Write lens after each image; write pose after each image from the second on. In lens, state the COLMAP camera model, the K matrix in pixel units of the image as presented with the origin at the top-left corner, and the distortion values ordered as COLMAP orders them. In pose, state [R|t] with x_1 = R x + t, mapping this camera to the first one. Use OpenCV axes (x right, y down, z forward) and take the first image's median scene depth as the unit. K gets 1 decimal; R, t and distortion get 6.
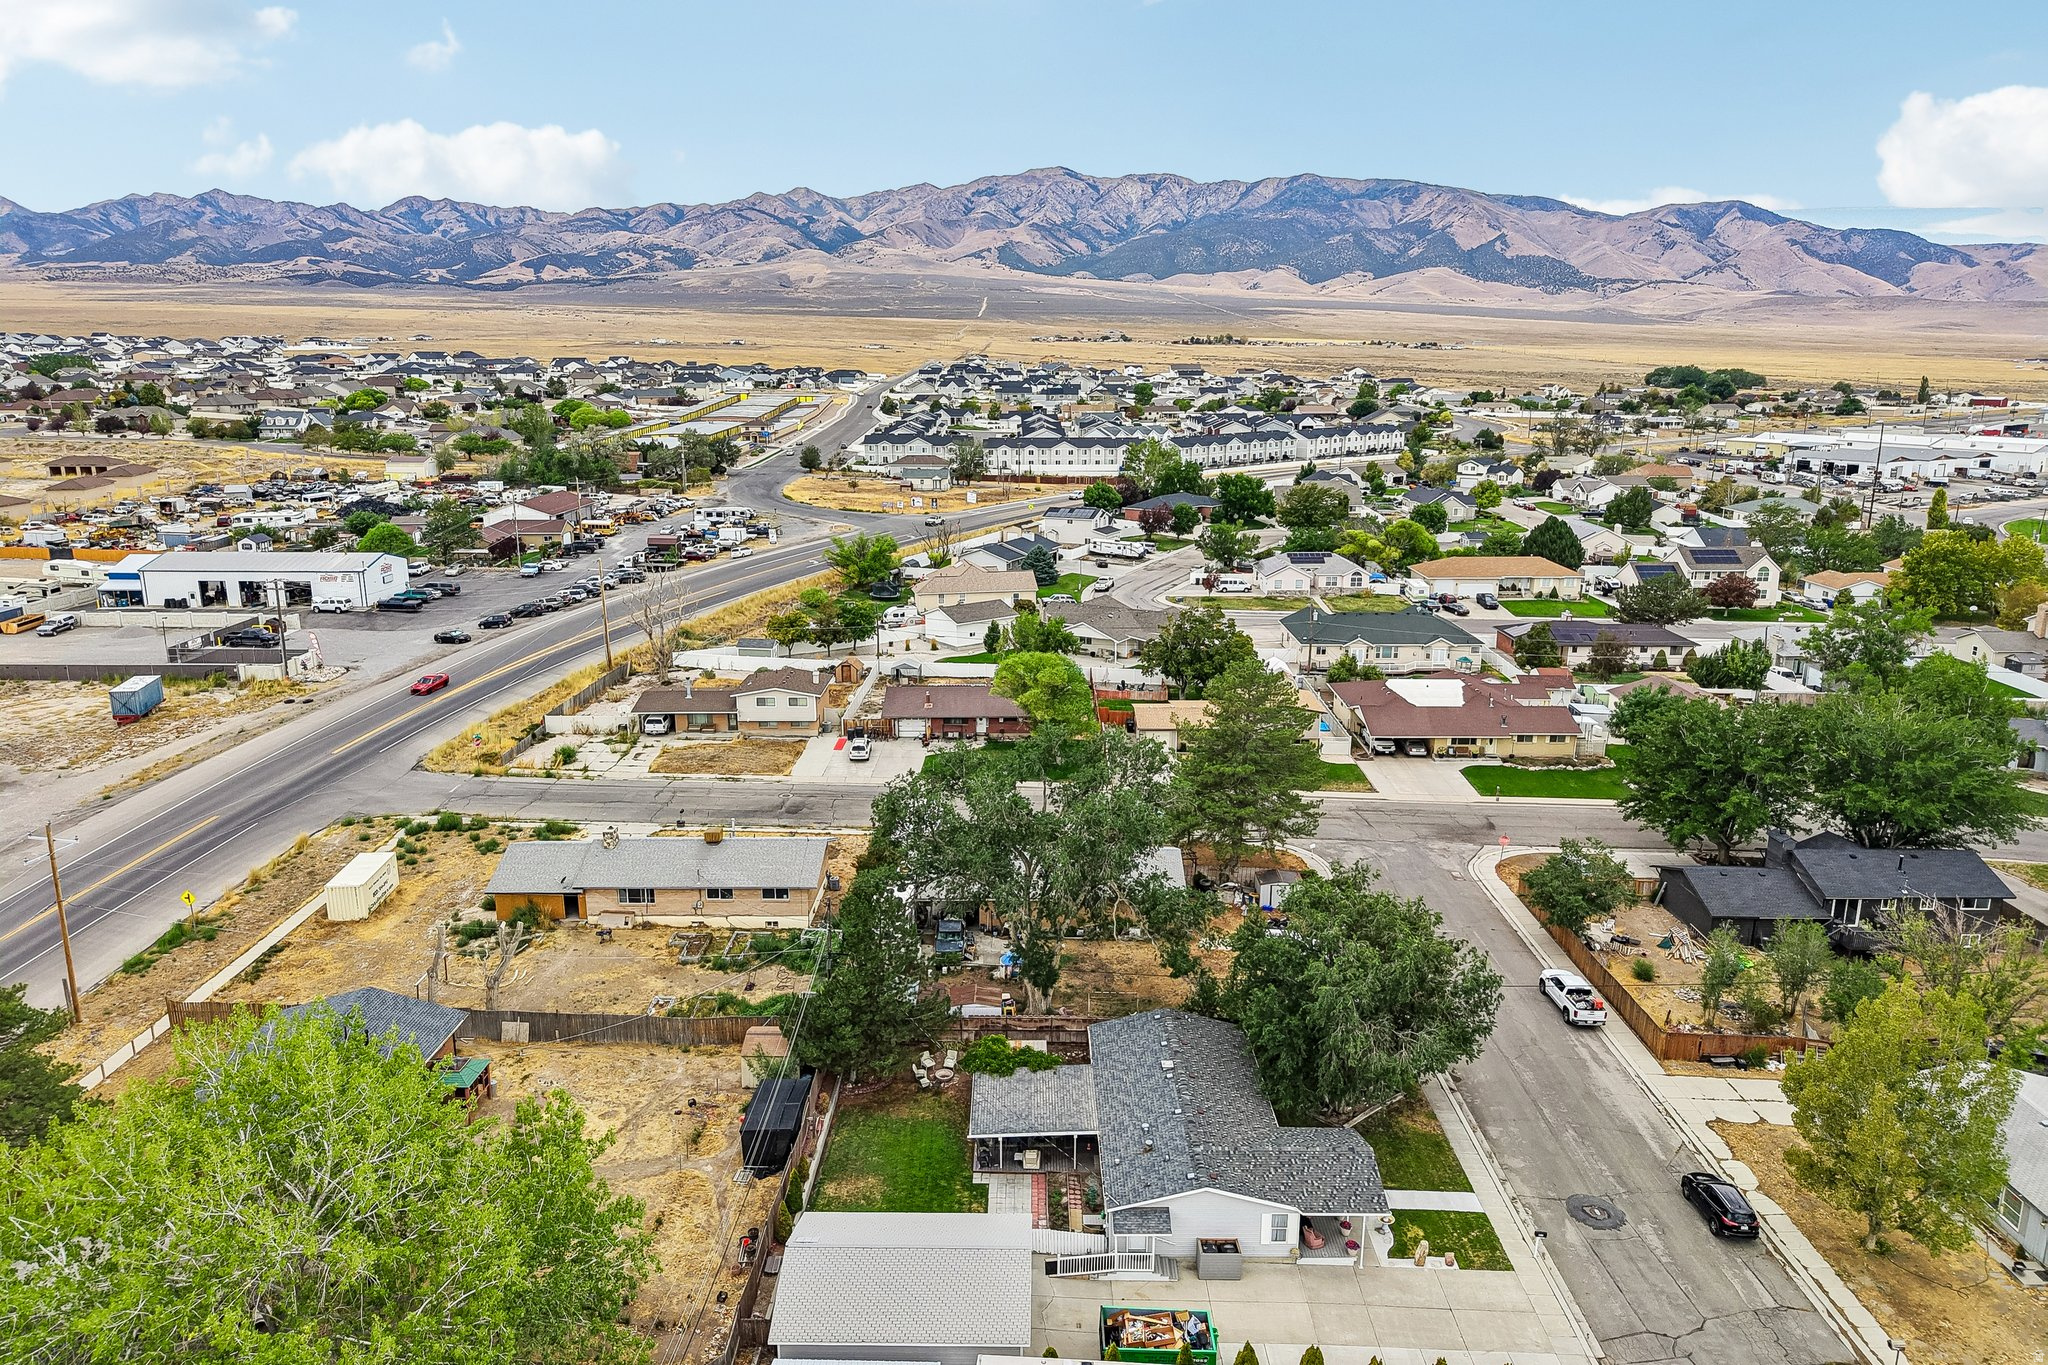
lens RADIAL K [[1361.9, 0, 1026.8], [0, 1361.9, 691.0], [0, 0, 1]] dist [0.056709, -0.070657]
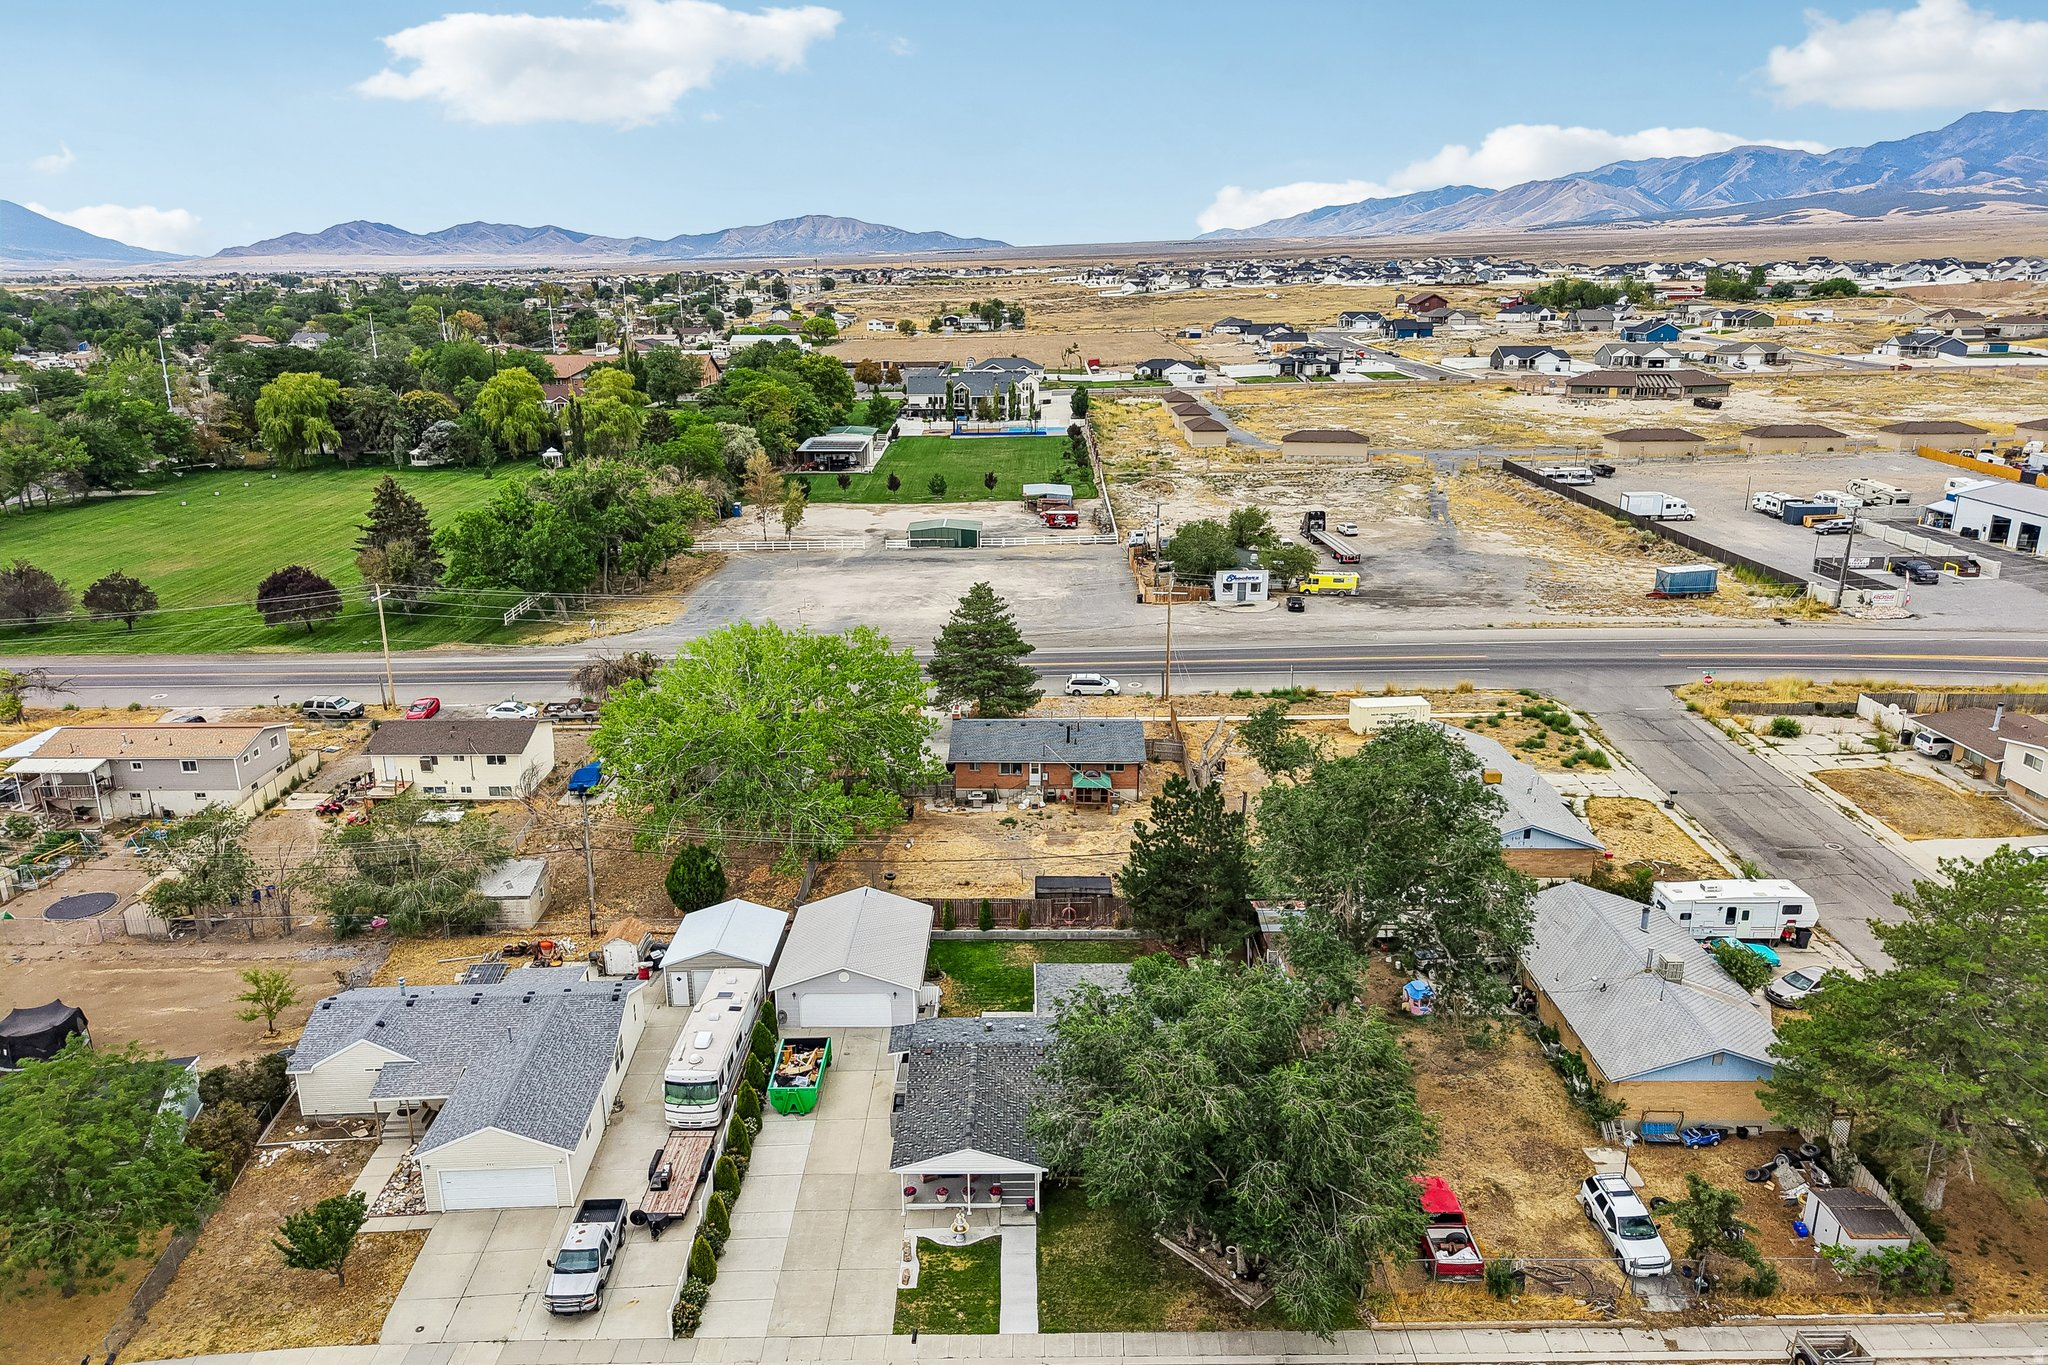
lens RADIAL K [[1368.7, 0, 1026.7], [0, 1368.7, 674.0], [0, 0, 1]] dist [0.028821, -0.033578]
pose [[0.011841, 0.281316, -0.959542, 0.489093], [-0.237018, 0.933051, 0.270624, -0.106926], [0.971433, 0.224225, 0.077725, 0.409534]]
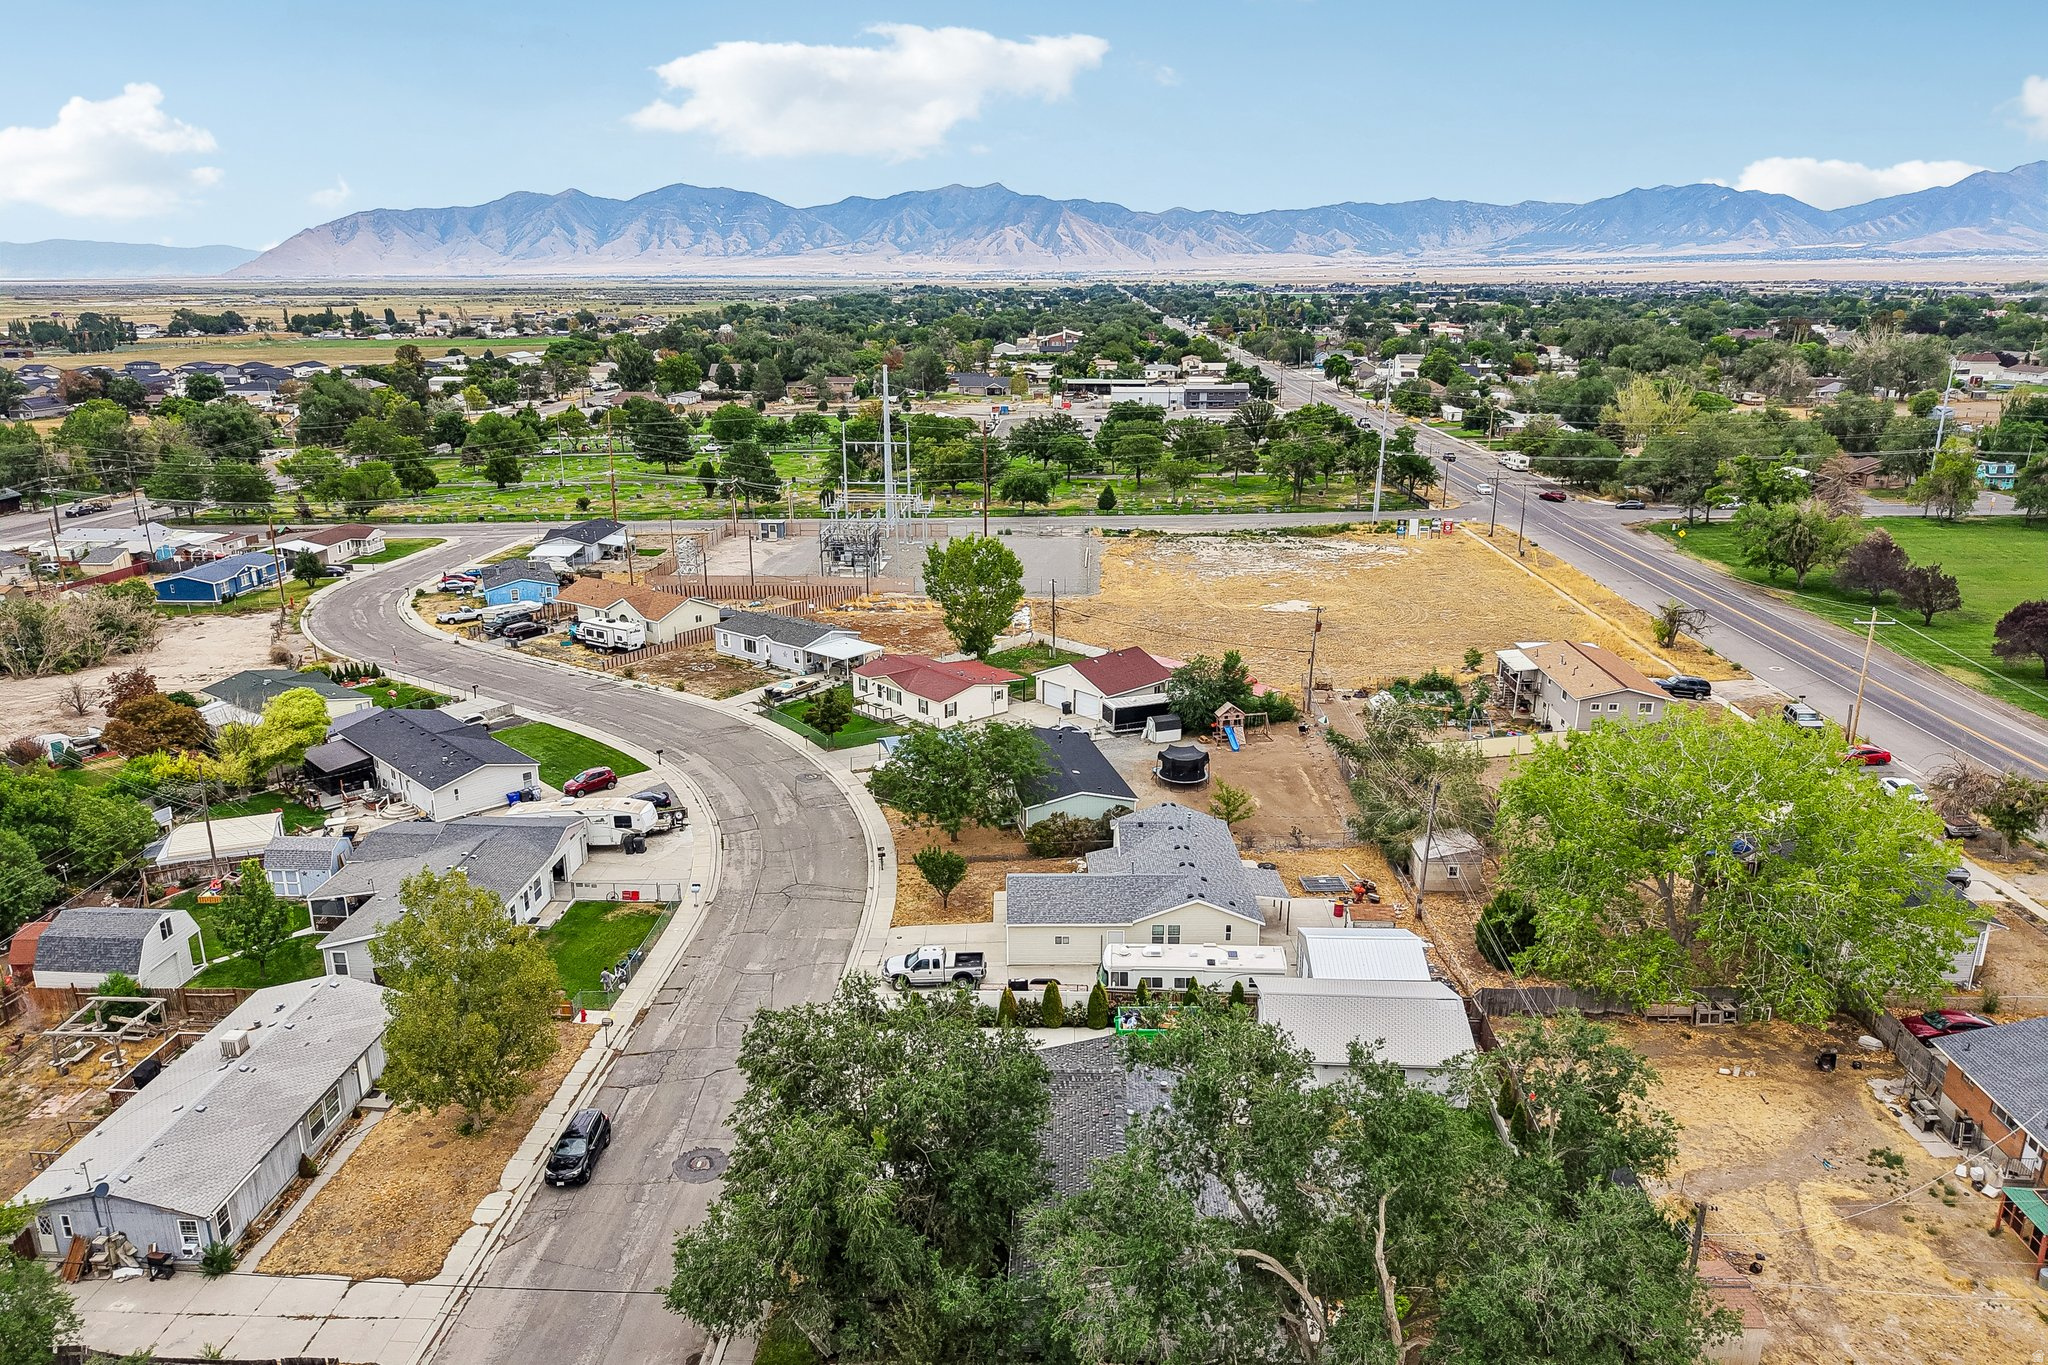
lens RADIAL K [[1357.5, 0, 1021.8], [0, 1357.5, 703.8], [0, 0, 1]] dist [0.057104, -0.076357]
pose [[-0.999293, -0.008082, 0.036722, 0.072058], [0.012213, 0.853915, 0.520269, -0.196764], [-0.035562, 0.520350, -0.853212, 0.793398]]
